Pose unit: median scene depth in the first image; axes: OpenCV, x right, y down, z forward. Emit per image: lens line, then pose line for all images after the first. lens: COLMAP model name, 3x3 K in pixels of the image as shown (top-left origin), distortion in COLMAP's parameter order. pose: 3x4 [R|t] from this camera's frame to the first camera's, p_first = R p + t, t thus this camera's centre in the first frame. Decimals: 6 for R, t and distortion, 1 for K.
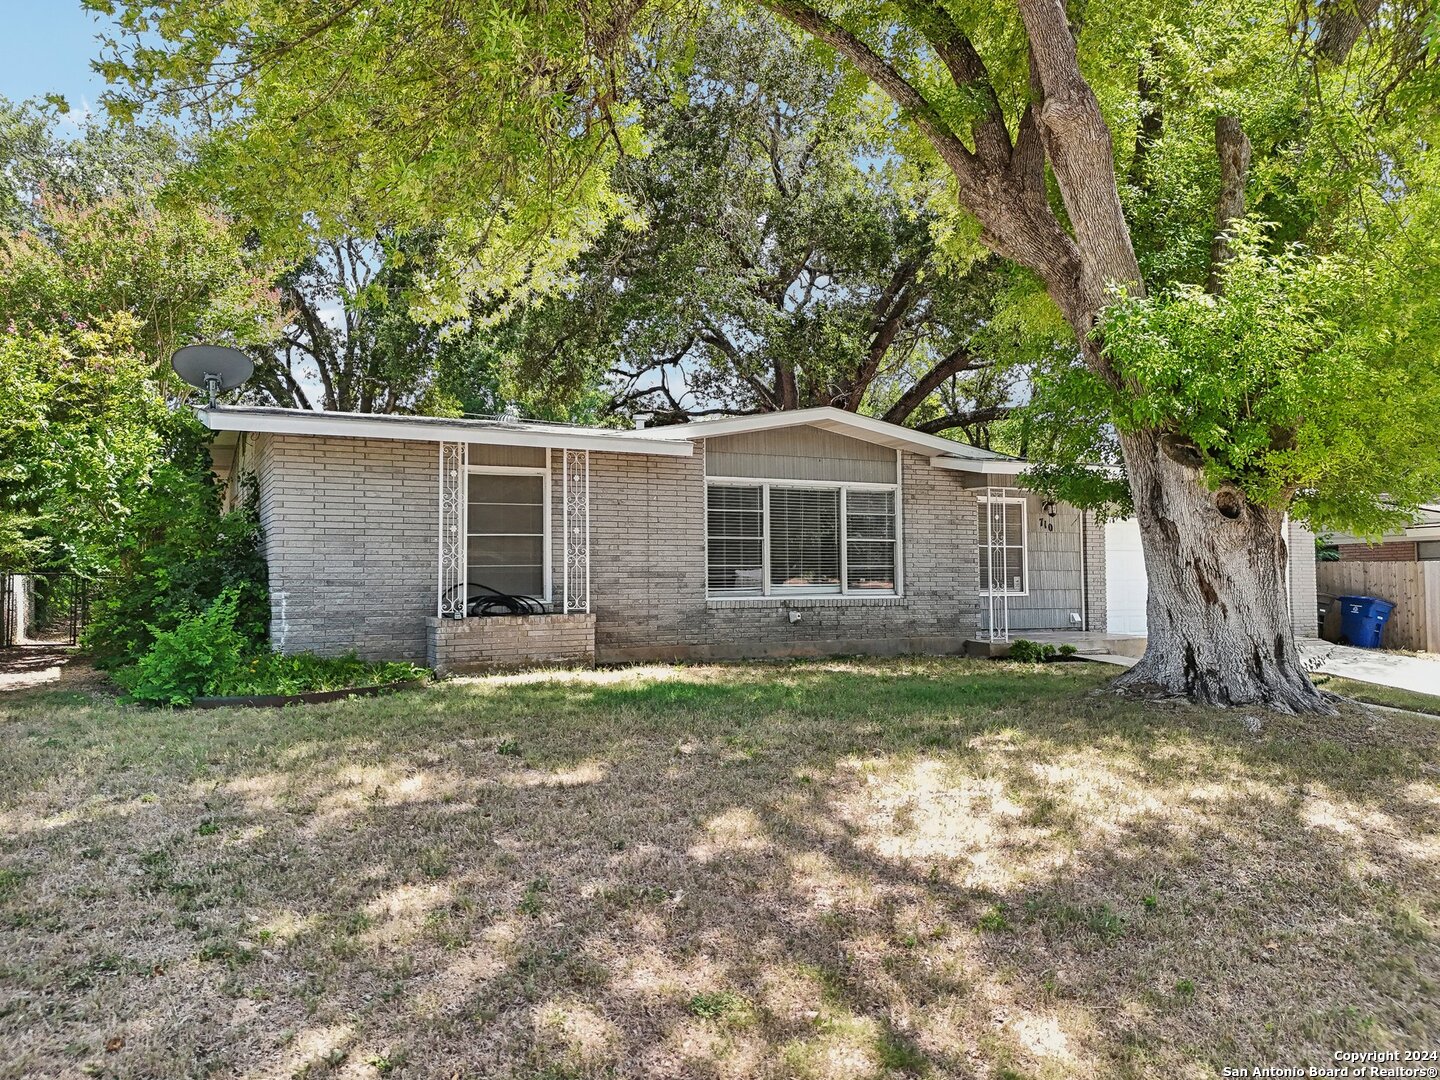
lens RADIAL K [[1072.5, 0, 723.0], [0, 1072.5, 535.8], [0, 0, 1]] dist [0.072492, -0.071909]
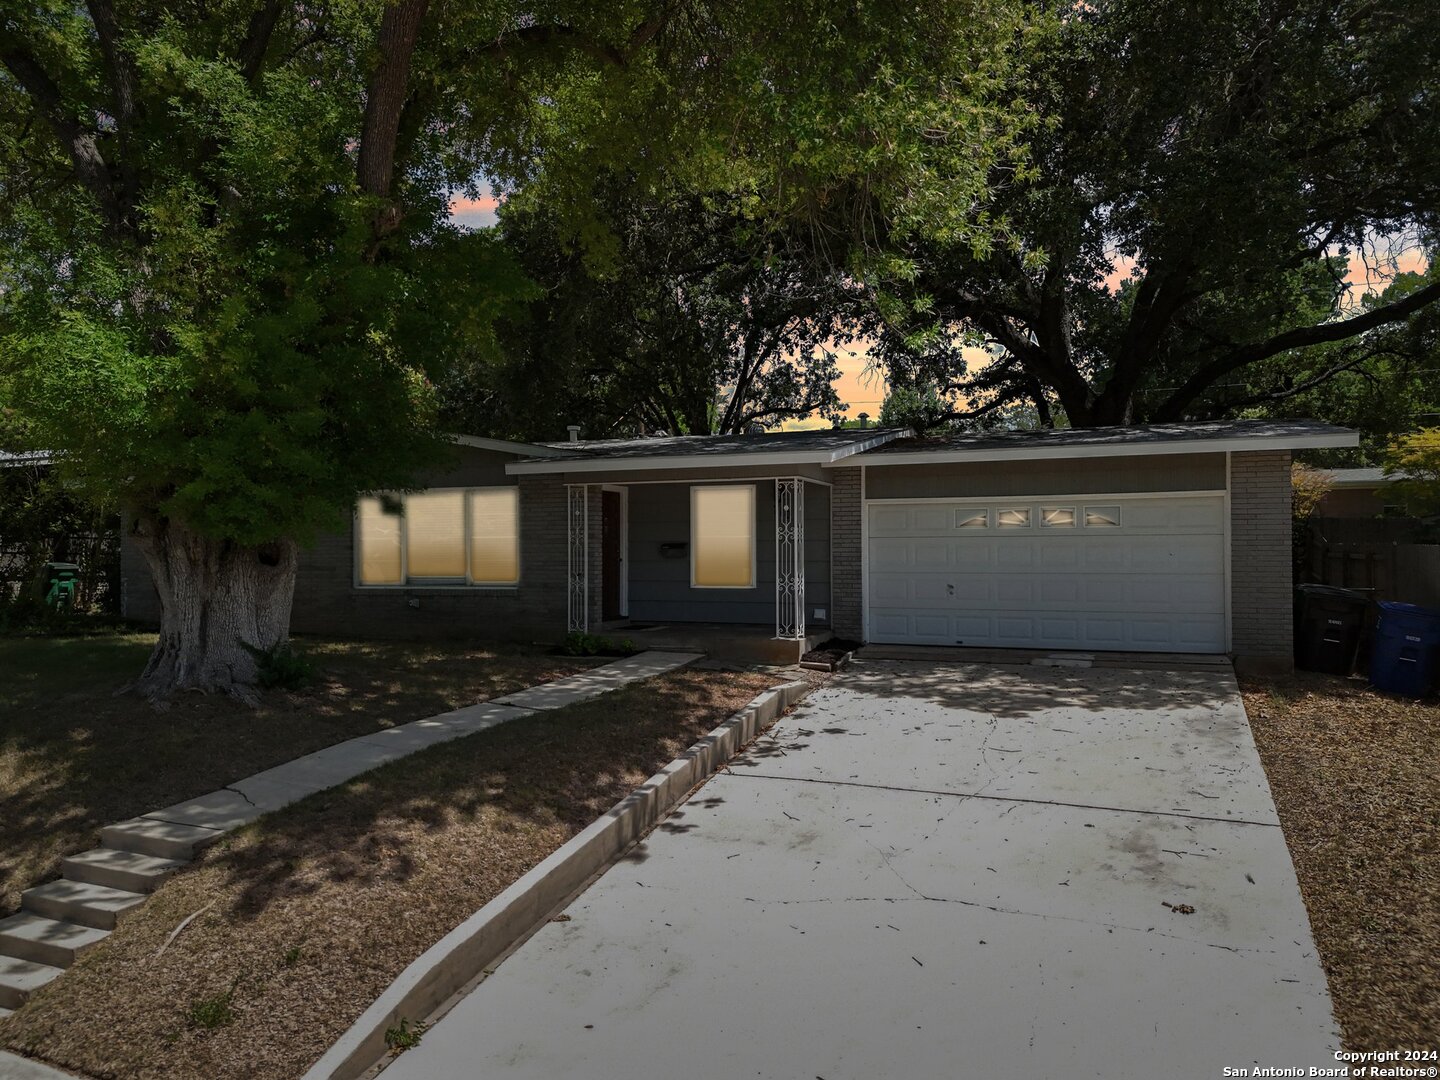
lens RADIAL K [[1098.2, 0, 714.8], [0, 1098.2, 536.3], [0, 0, 1]] dist [0.057135, 0.001114]
pose [[0.649628, -0.012090, -0.760156, 1.538167], [0.034281, 0.999322, 0.013403, -0.005477], [0.759479, -0.034766, 0.649603, 0.572681]]
